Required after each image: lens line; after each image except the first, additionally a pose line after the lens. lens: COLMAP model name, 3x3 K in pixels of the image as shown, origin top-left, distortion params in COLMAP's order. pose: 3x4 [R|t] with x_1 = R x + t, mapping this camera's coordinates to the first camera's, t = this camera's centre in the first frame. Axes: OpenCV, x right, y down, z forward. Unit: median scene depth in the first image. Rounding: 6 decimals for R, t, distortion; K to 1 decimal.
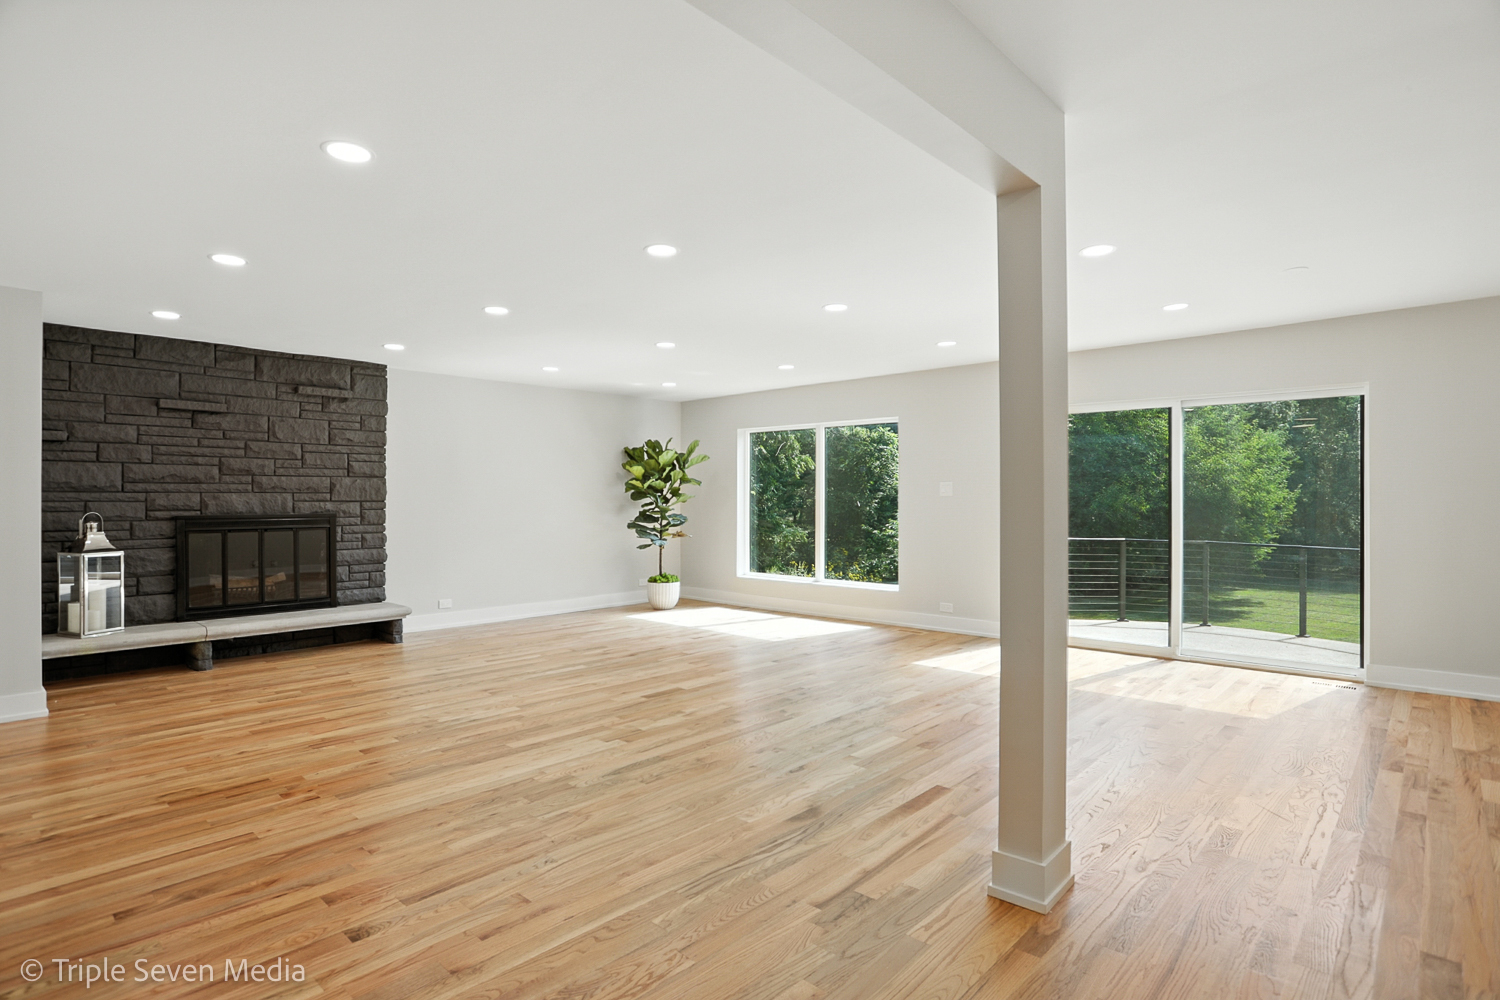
lens RADIAL K [[746.3, 0, 748.0], [0, 746.3, 505.3], [0, 0, 1]] dist [0.002782, 0.004498]
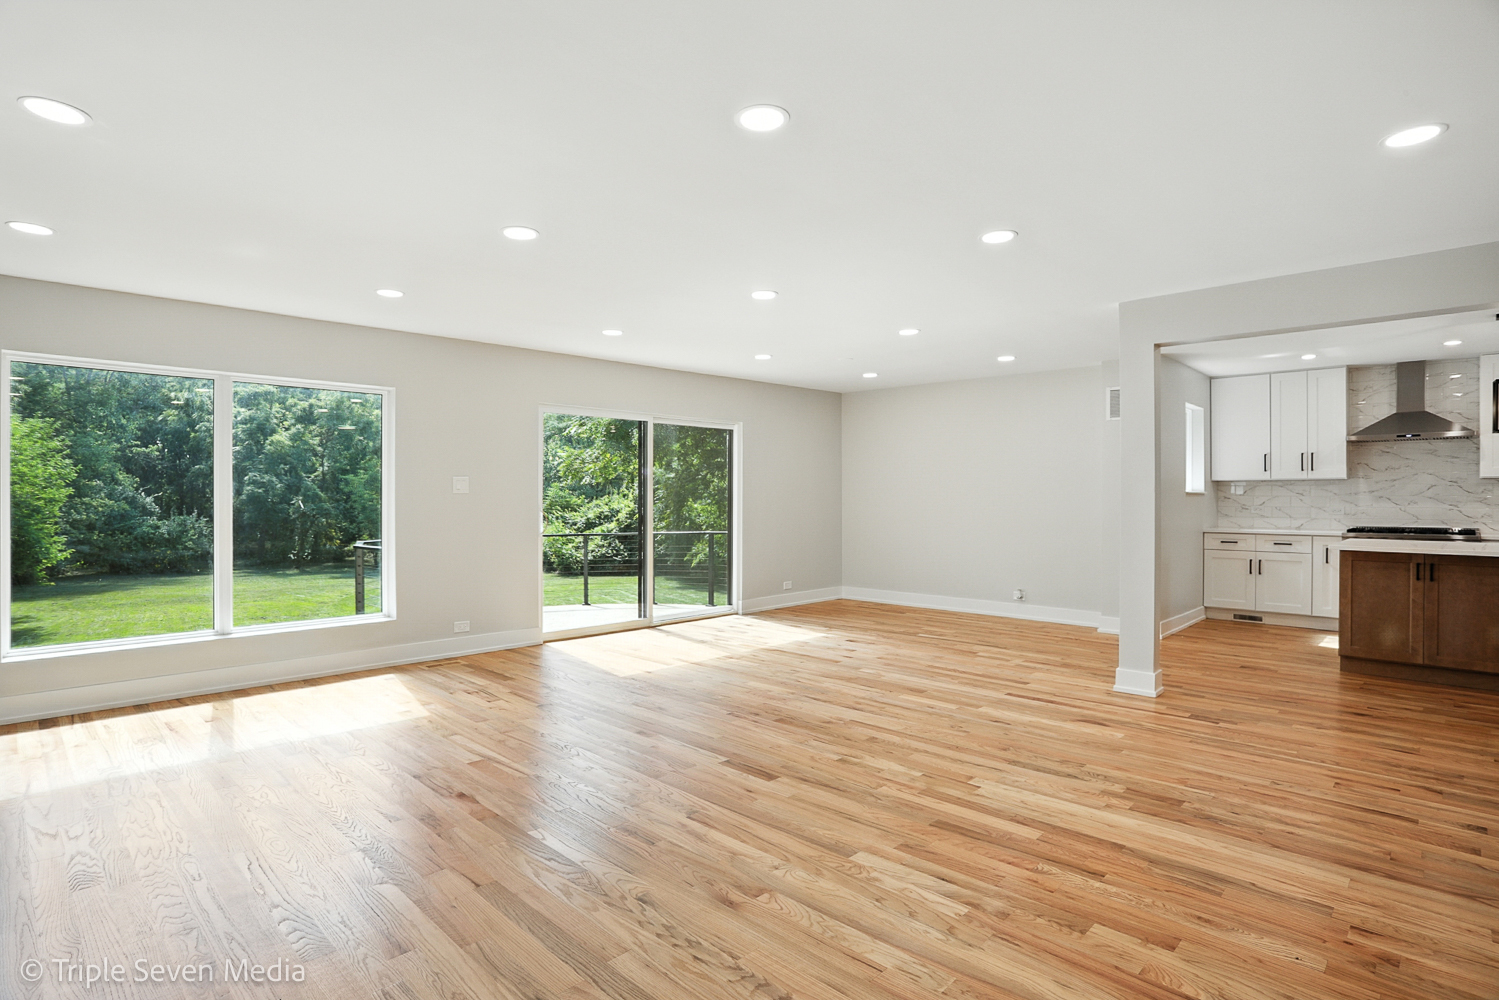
lens RADIAL K [[745.8, 0, 746.4], [0, 745.8, 504.0], [0, 0, 1]] dist [0.002782, 0.004498]
pose [[0.006782, 0.009431, 0.999933, -1.198034], [-0.000520, 0.999955, -0.009428, 0.012992], [-0.999977, -0.000456, 0.006787, 1.468028]]
